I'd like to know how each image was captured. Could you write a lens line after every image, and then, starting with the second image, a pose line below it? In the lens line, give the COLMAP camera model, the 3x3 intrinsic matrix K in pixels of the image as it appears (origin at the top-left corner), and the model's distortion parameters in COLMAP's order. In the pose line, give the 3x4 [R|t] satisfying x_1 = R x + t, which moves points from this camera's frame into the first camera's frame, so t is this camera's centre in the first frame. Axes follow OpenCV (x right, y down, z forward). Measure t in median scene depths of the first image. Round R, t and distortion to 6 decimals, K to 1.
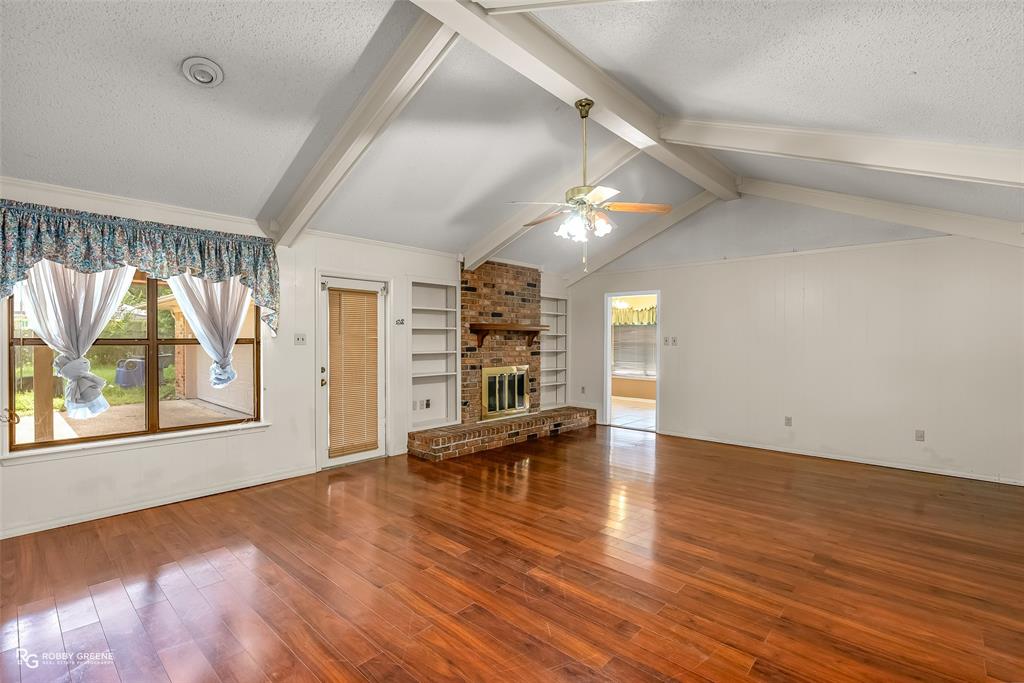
lens RADIAL K [[465.2, 0, 514.2], [0, 465.2, 343.7], [0, 0, 1]] dist [-0.002958, -0.000250]
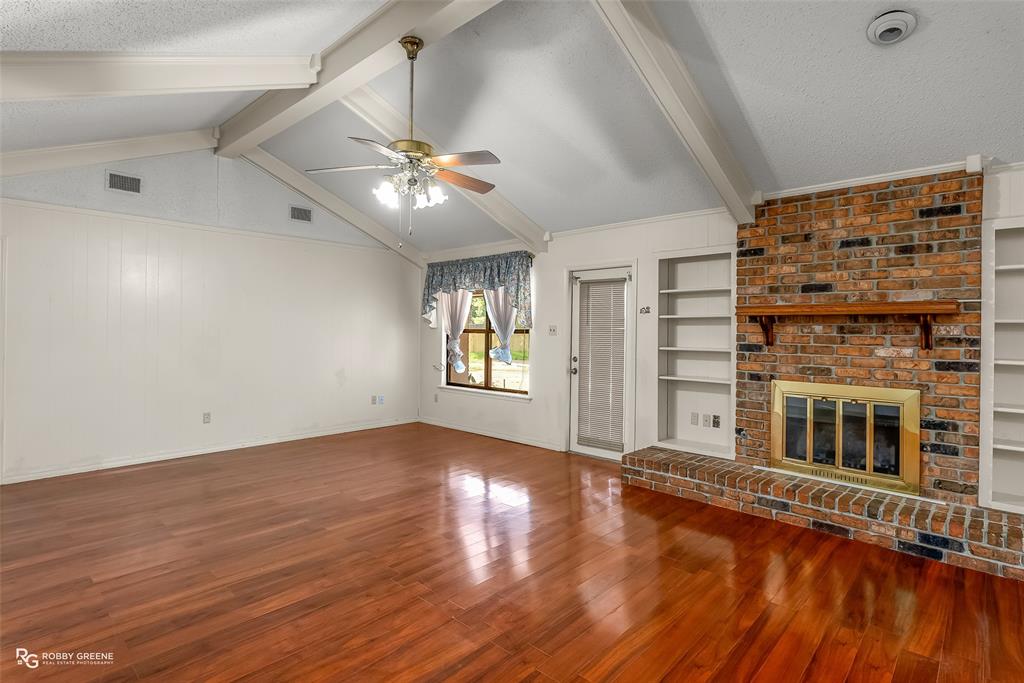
lens RADIAL K [[512.6, 0, 514.5], [0, 512.6, 331.4], [0, 0, 1]] dist [-0.006844, -0.000909]
pose [[-0.009021, -0.000636, -0.999959, 0.608533], [-0.020894, 0.999782, -0.000447, -0.002958], [0.999741, 0.020889, -0.009032, 0.691519]]
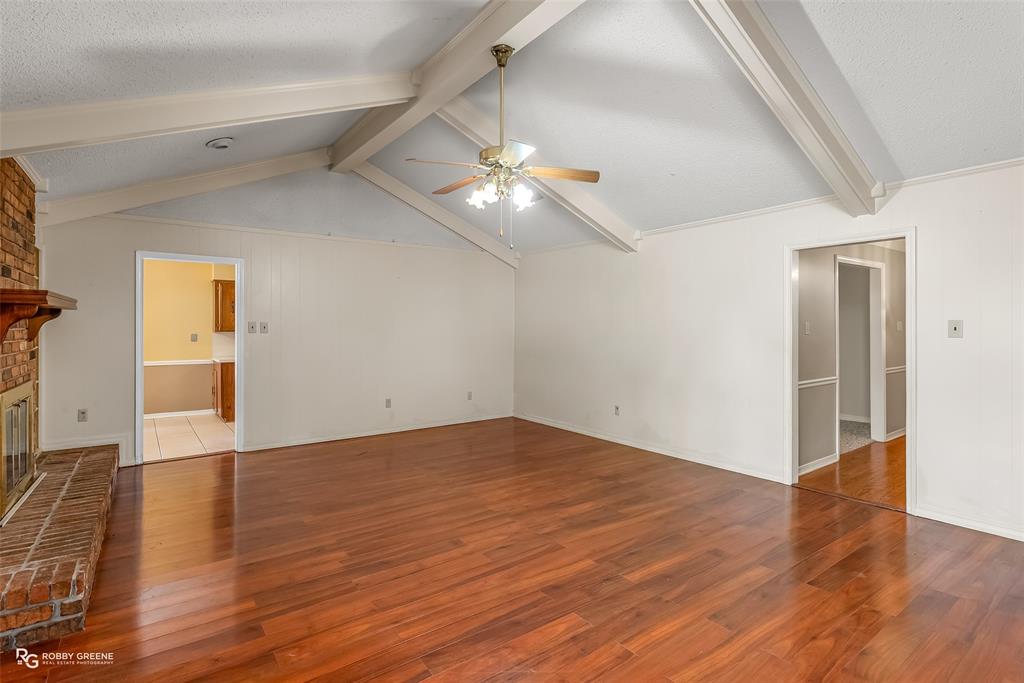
lens RADIAL K [[511.0, 0, 513.7], [0, 511.0, 334.3], [0, 0, 1]] dist [-0.011817, 0.000436]
pose [[0.195505, -0.019769, 0.980503, -0.436620], [0.012291, 0.999768, 0.017707, -0.004025], [-0.980626, 0.008589, 0.195703, 0.460530]]
